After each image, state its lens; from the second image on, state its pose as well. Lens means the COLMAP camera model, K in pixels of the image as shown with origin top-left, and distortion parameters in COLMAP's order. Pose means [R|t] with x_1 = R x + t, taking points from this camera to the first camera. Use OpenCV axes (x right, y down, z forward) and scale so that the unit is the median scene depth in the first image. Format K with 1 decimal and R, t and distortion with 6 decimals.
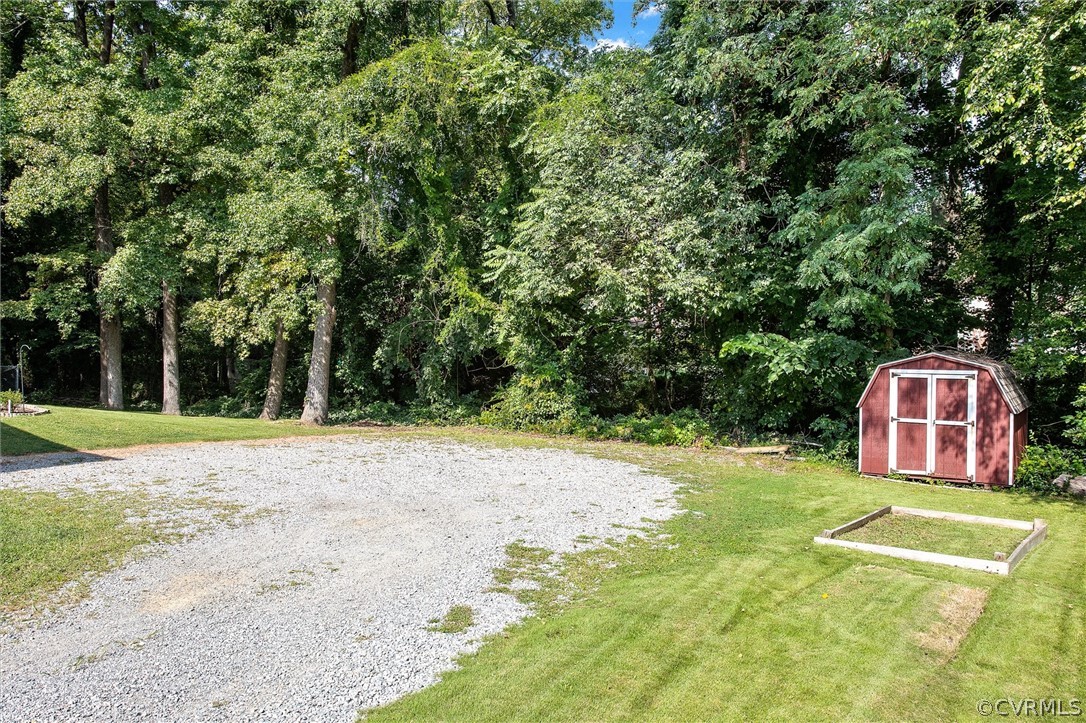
lens RADIAL K [[778.4, 0, 542.8], [0, 778.4, 365.8], [0, 0, 1]] dist [-0.006725, -0.006897]
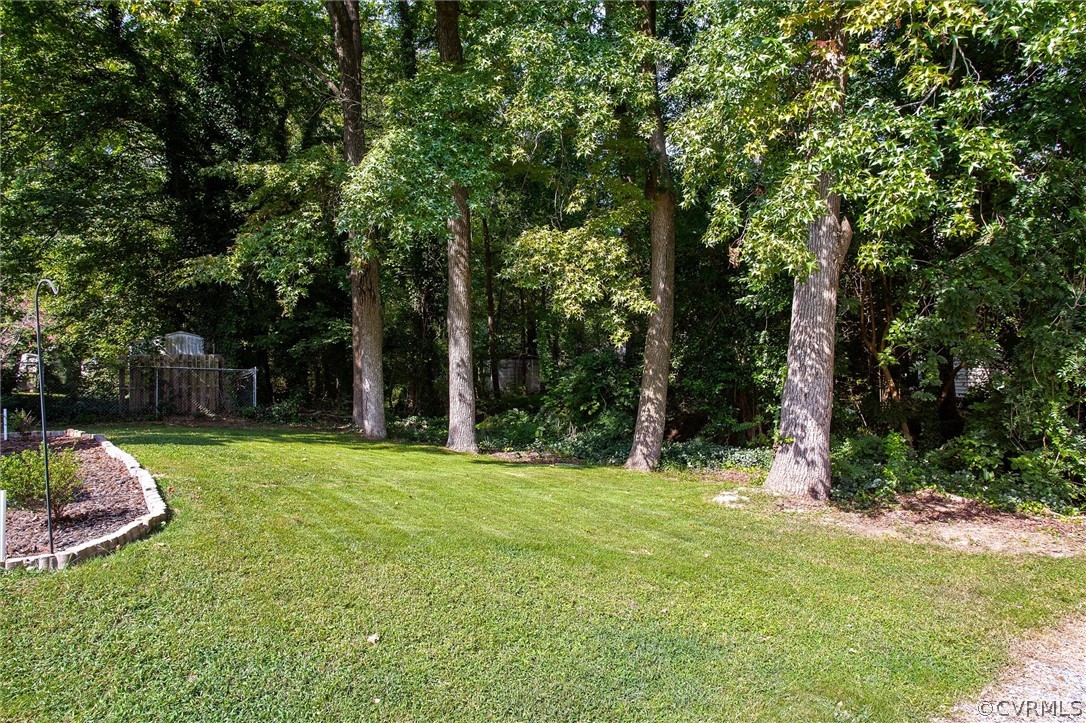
lens RADIAL K [[778.4, 0, 543.2], [0, 778.4, 361.0], [0, 0, 1]] dist [-0.006725, -0.006897]
pose [[0.957597, -0.013517, -0.287794, -0.289276], [0.011551, 0.999897, -0.008528, 0.002373], [0.287880, 0.004842, 0.957654, 0.529736]]
